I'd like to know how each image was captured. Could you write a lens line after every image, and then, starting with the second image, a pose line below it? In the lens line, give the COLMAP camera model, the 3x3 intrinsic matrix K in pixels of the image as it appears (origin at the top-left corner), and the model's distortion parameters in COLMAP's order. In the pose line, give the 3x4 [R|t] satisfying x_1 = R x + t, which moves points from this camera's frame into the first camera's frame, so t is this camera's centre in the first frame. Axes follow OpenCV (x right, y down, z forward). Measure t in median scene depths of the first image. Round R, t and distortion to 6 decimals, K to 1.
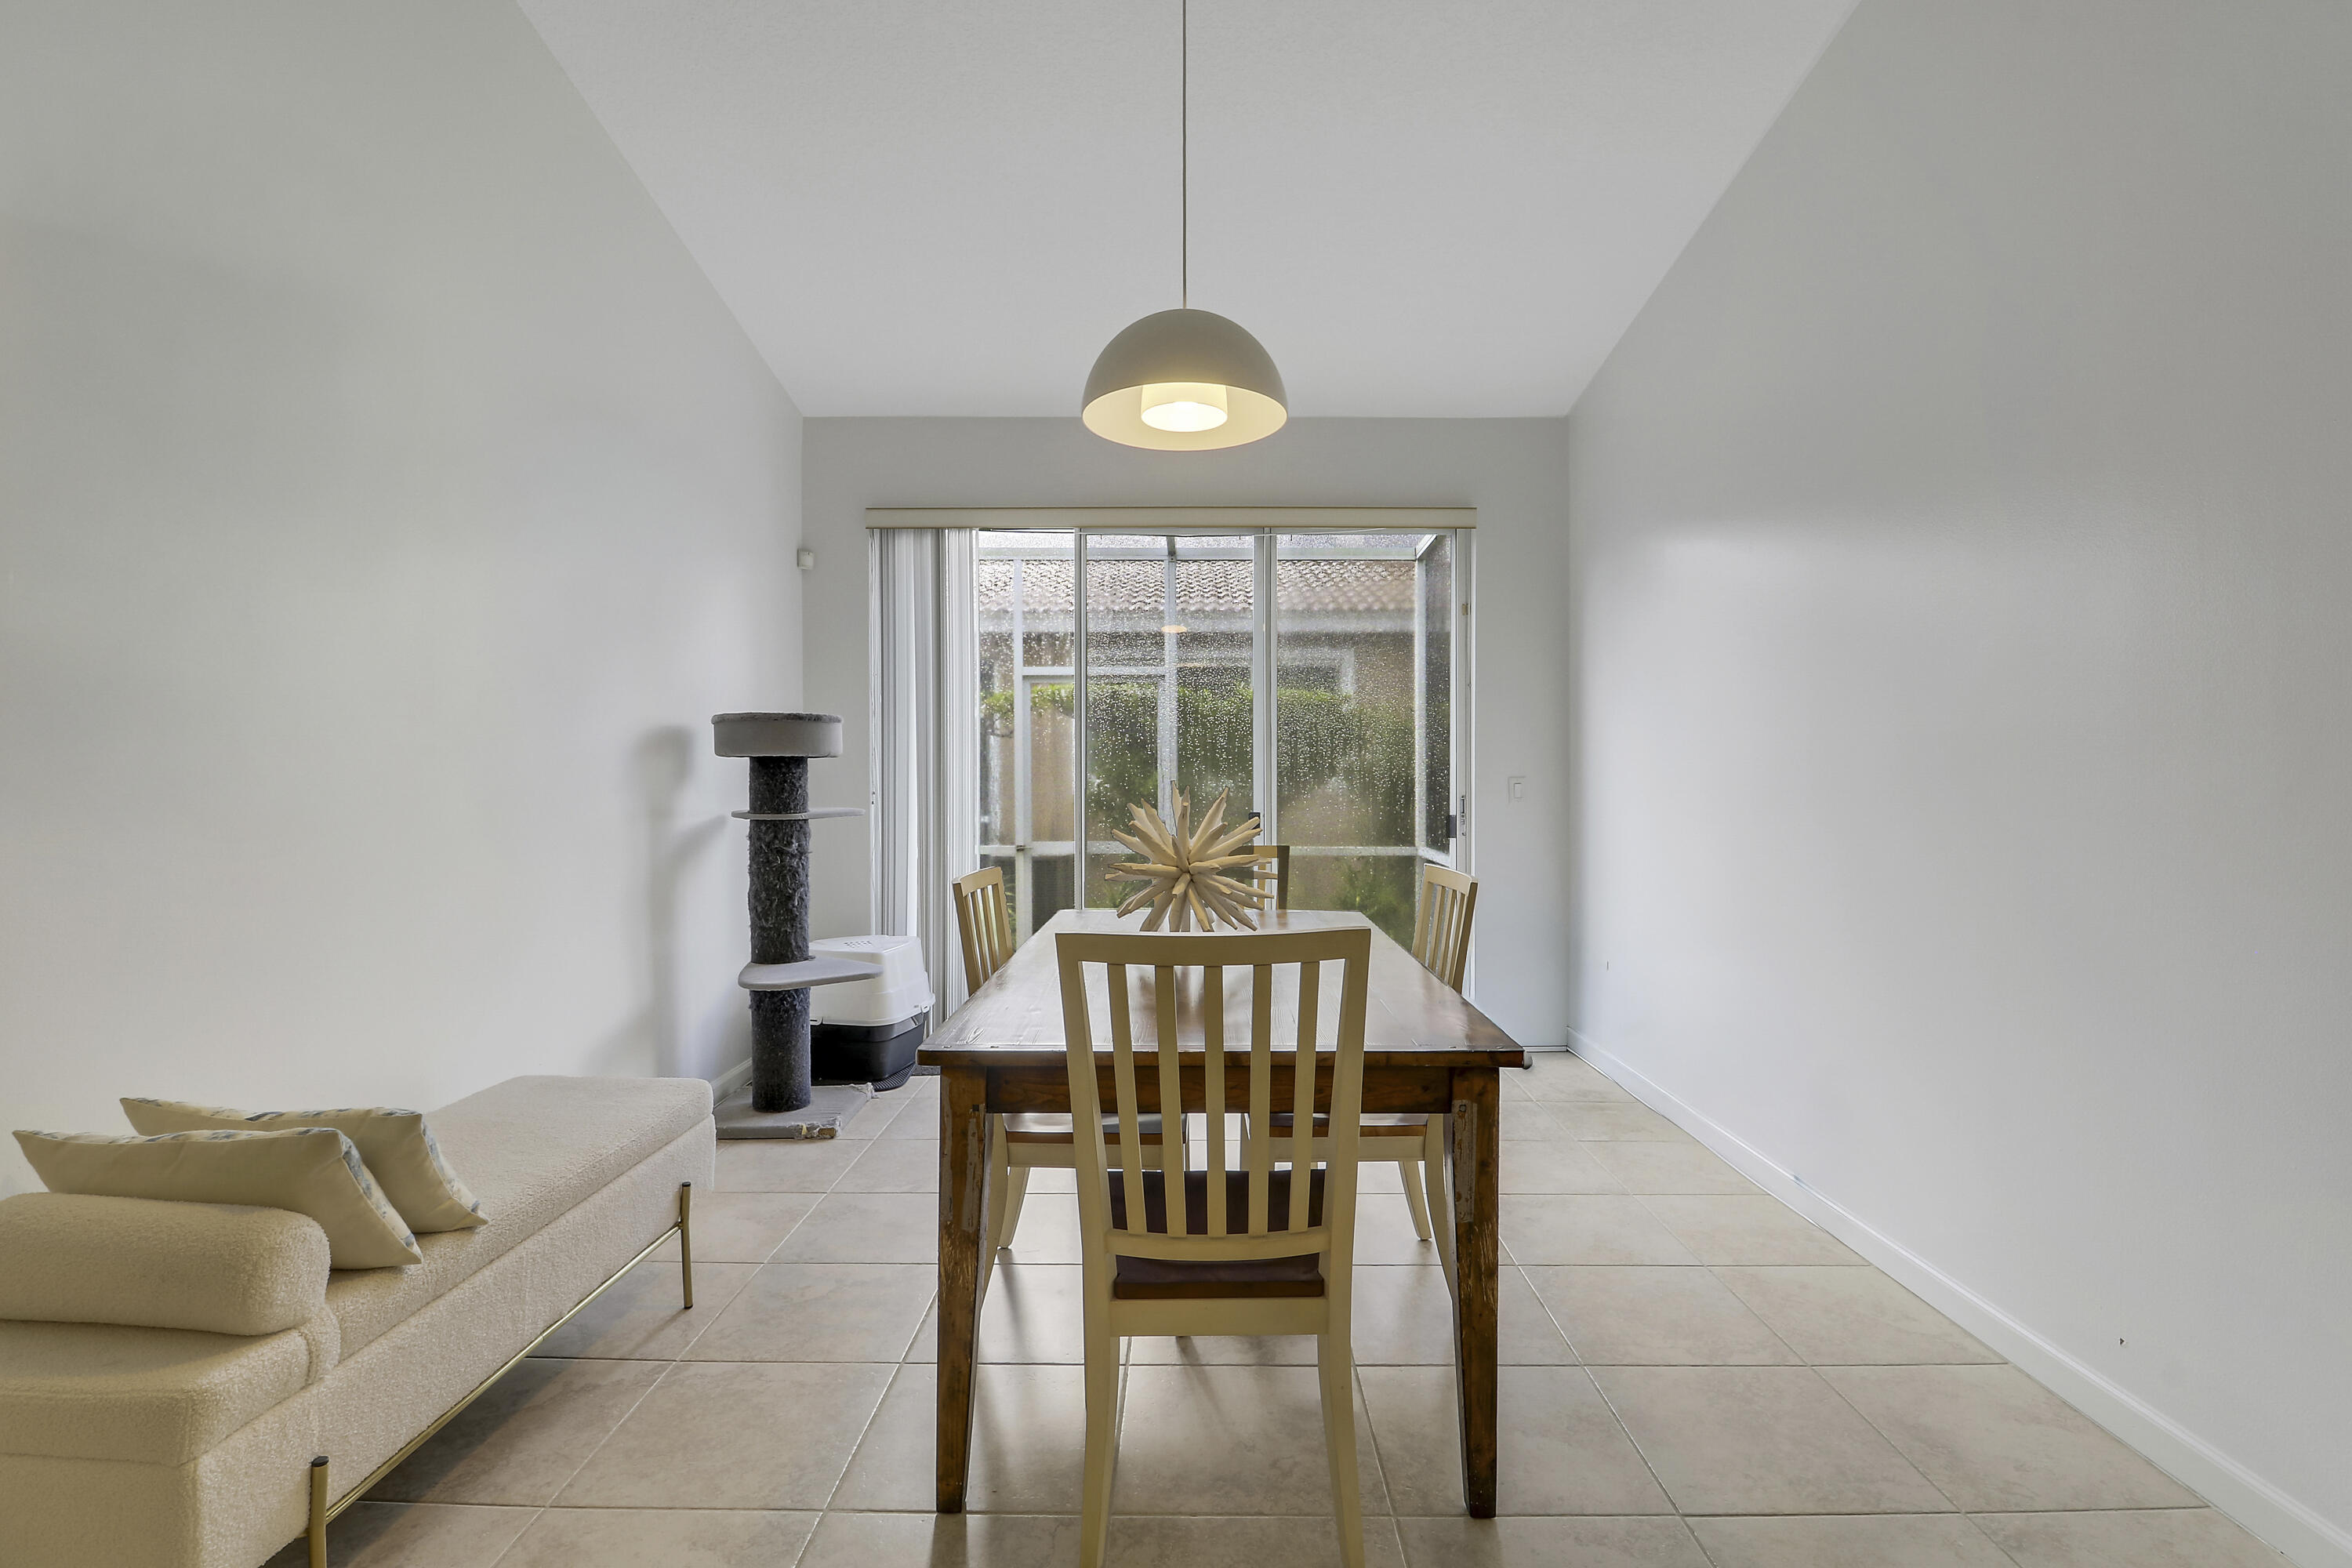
lens RADIAL K [[1100.7, 0, 1197.3], [0, 1100.7, 778.2], [0, 0, 1]] dist [-0.000607, -0.014620]
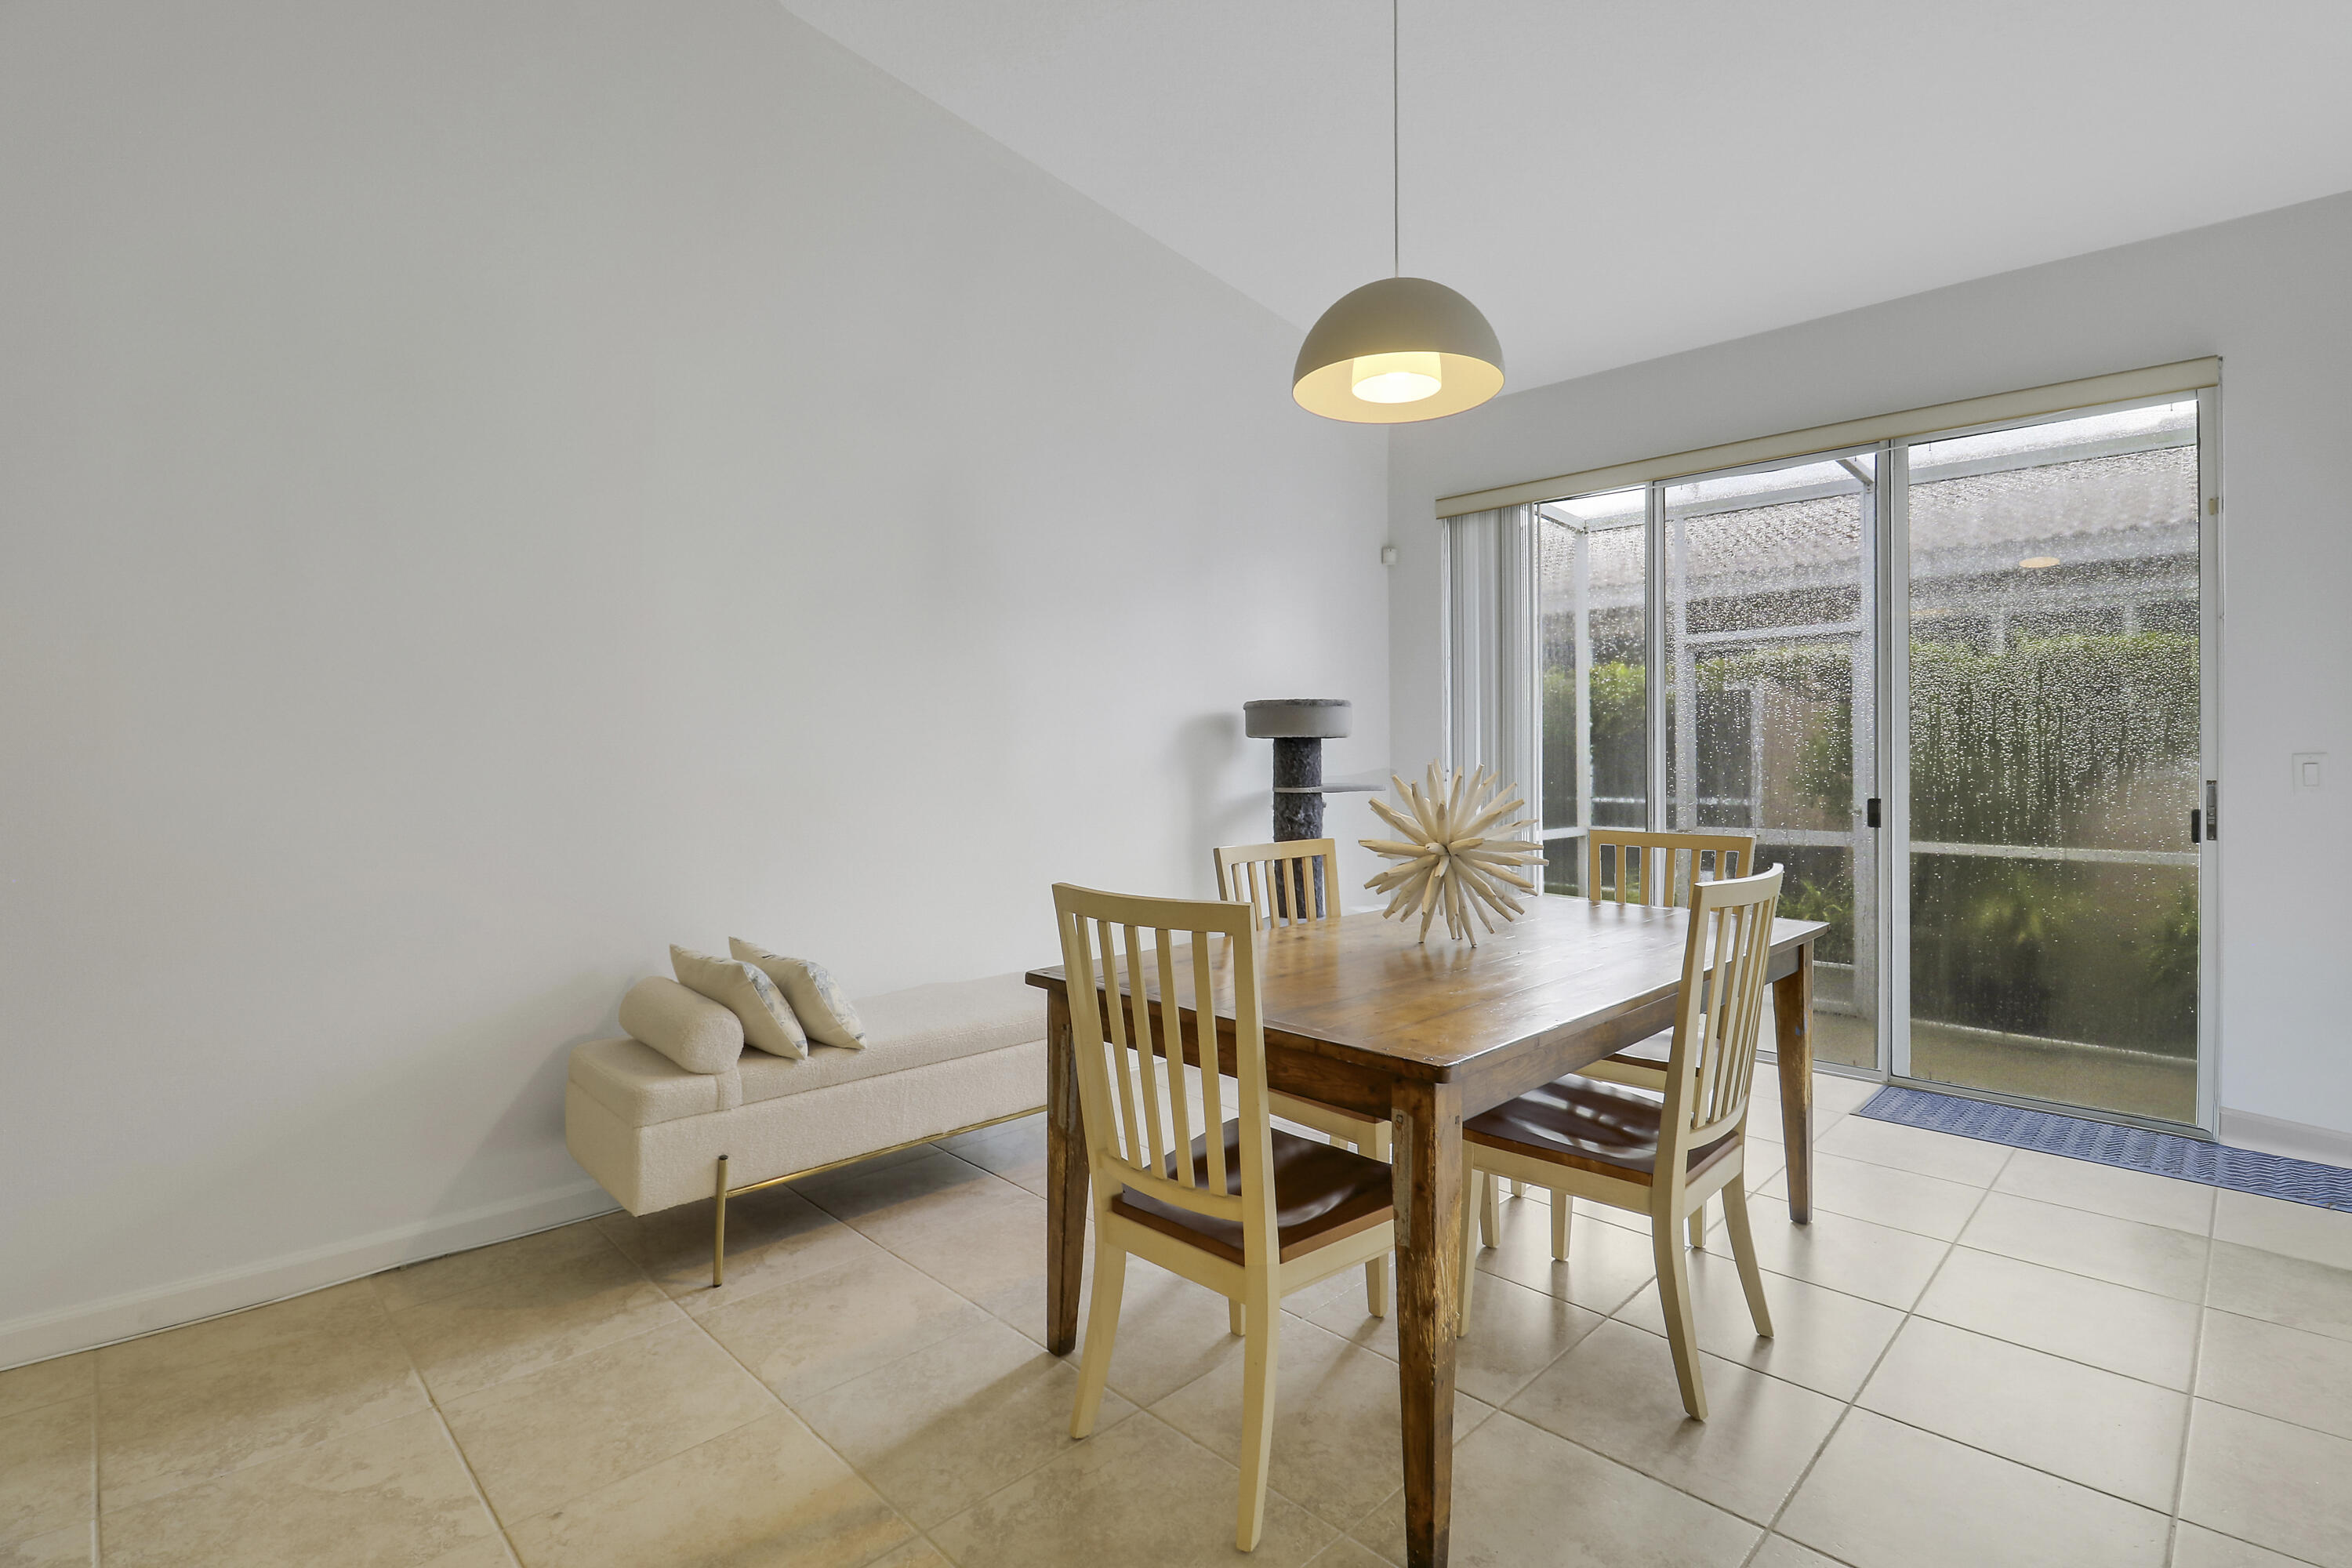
lens RADIAL K [[1100.7, 0, 1197.3], [0, 1100.7, 778.2], [0, 0, 1]] dist [-0.000607, -0.014620]
pose [[0.713583, 0.012809, -0.700453, 0.733006], [-0.001667, 0.999861, 0.016586, 0.008266], [0.700568, -0.010668, 0.713506, 0.243286]]
